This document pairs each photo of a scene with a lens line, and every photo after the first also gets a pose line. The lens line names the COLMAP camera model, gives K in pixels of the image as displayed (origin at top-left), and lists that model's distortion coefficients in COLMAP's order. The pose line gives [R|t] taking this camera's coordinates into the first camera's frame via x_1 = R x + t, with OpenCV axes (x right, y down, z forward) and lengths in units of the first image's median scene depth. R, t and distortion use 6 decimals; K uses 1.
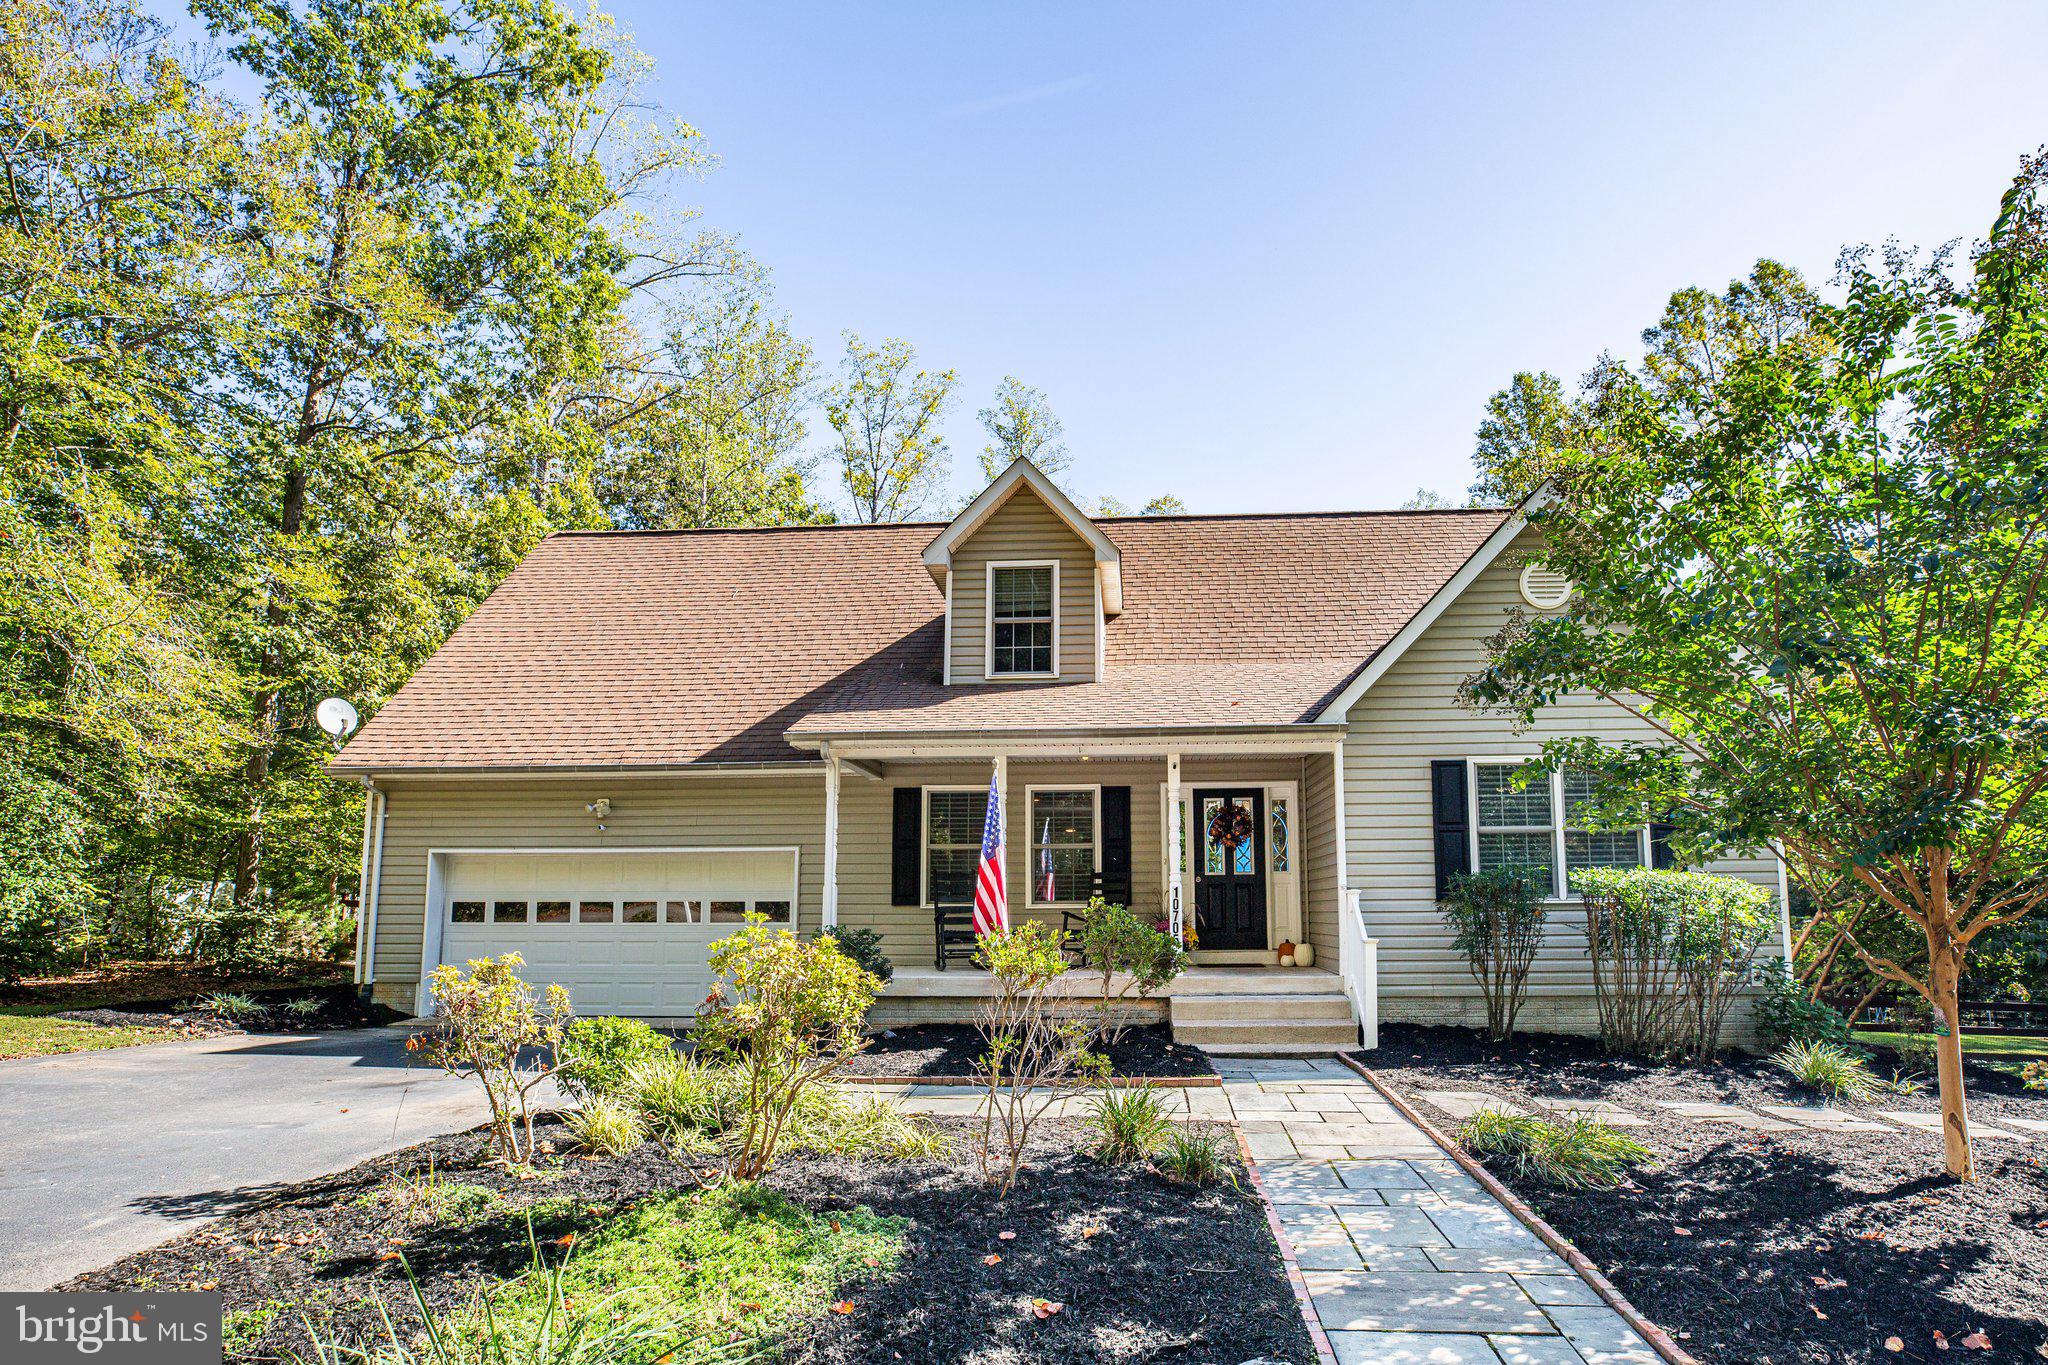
lens RADIAL K [[1033.9, 0, 1025.8], [0, 1033.9, 794.8], [0, 0, 1]] dist [-0.028727, 0.005923]
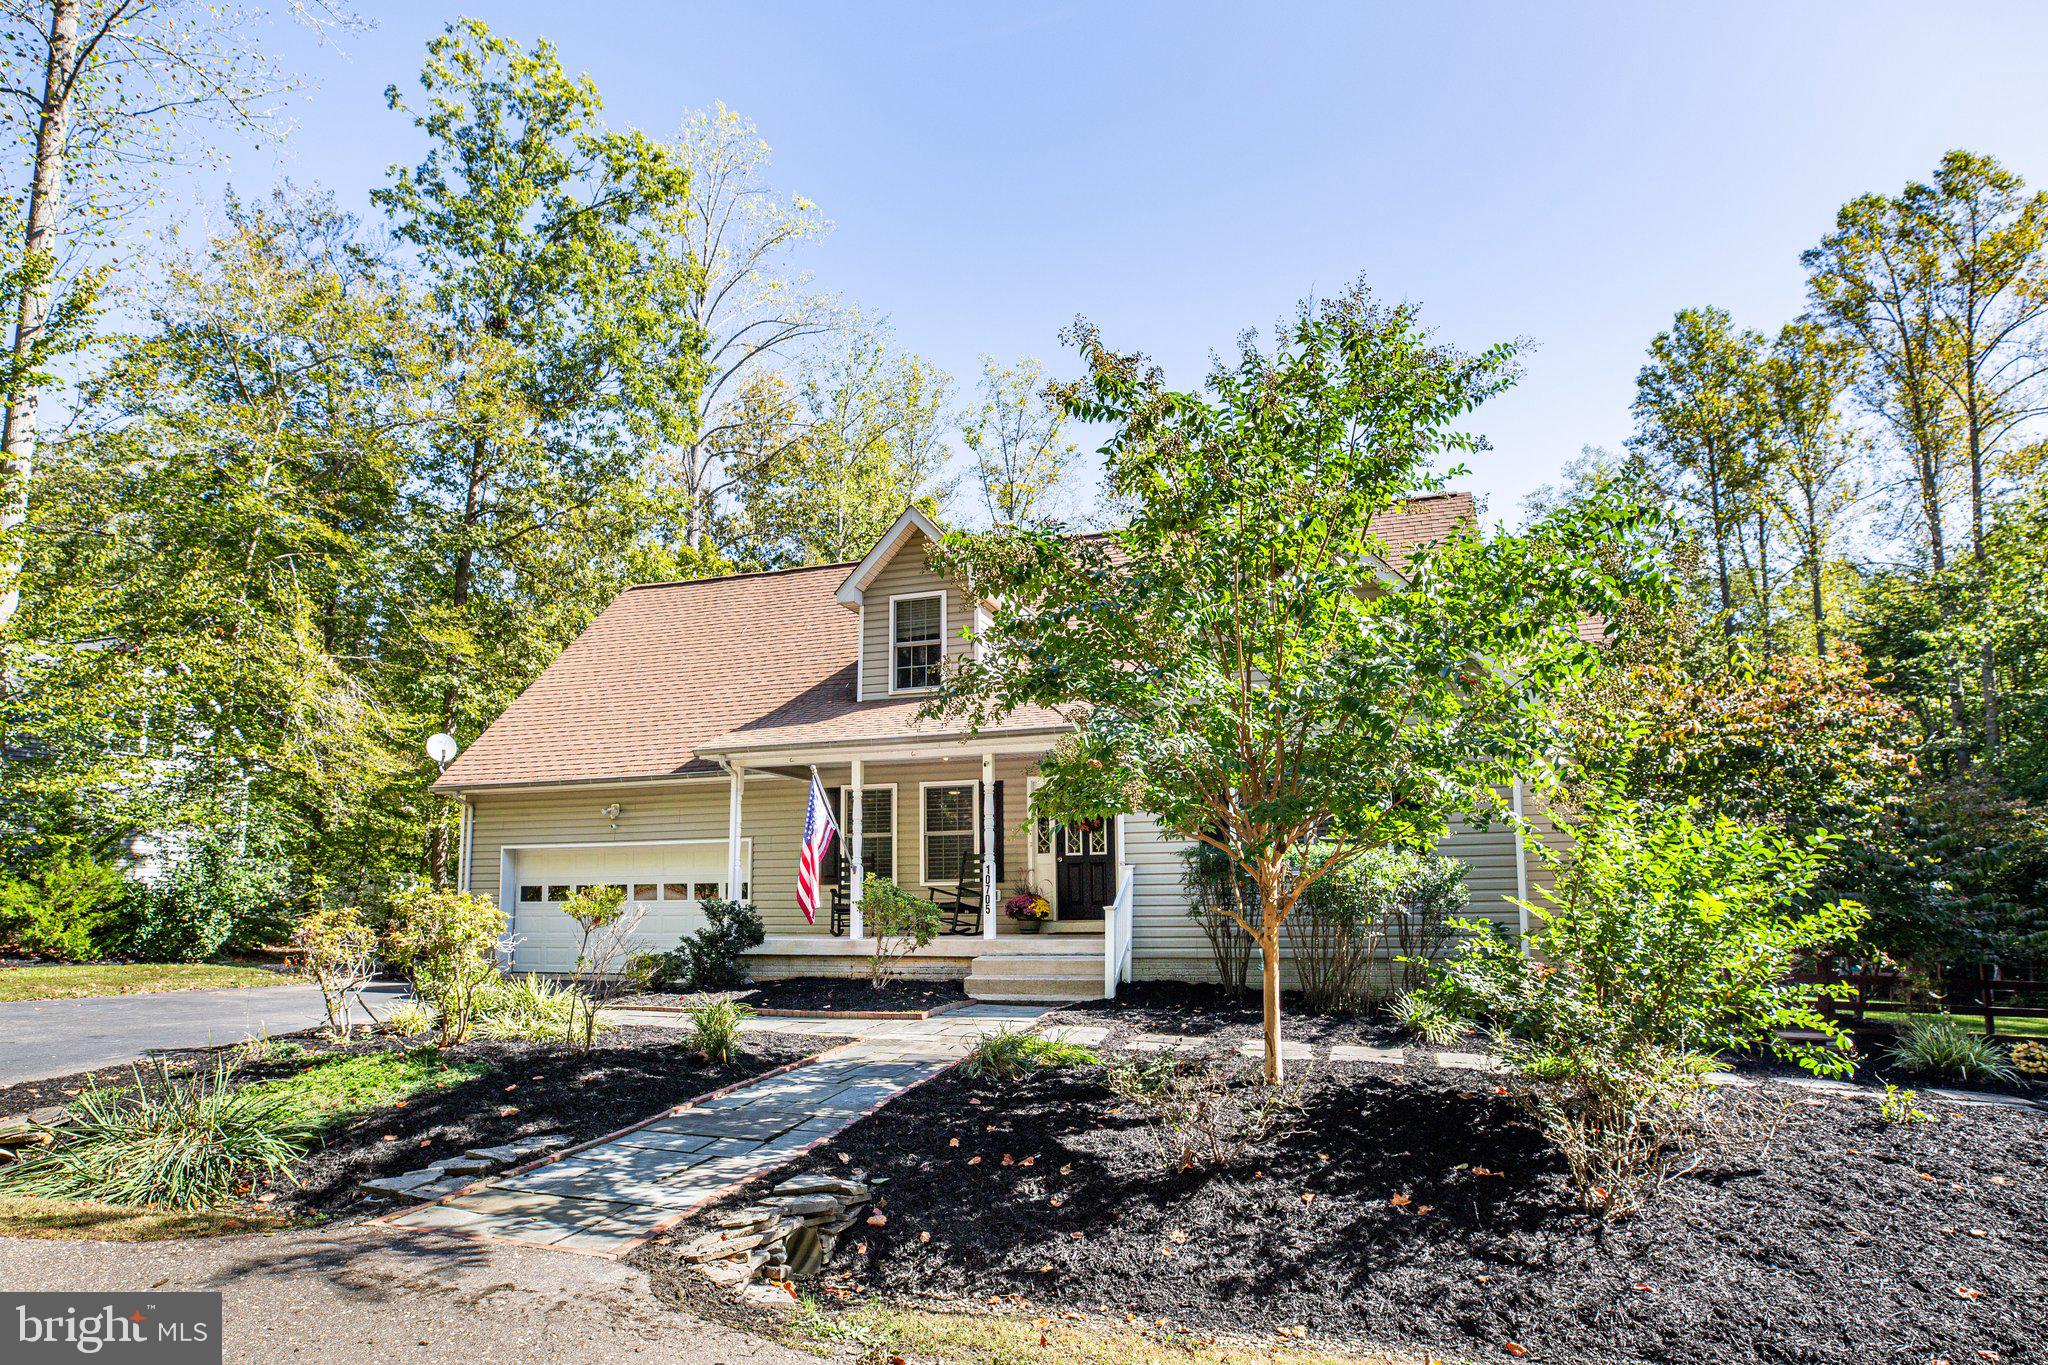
lens RADIAL K [[1033.9, 0, 1025.8], [0, 1033.9, 794.8], [0, 0, 1]] dist [-0.028727, 0.005923]
pose [[0.973109, -0.030082, -0.228371, 0.368385], [0.032163, 0.999468, 0.005393, 0.001992], [0.228087, -0.012593, 0.973559, -0.123552]]
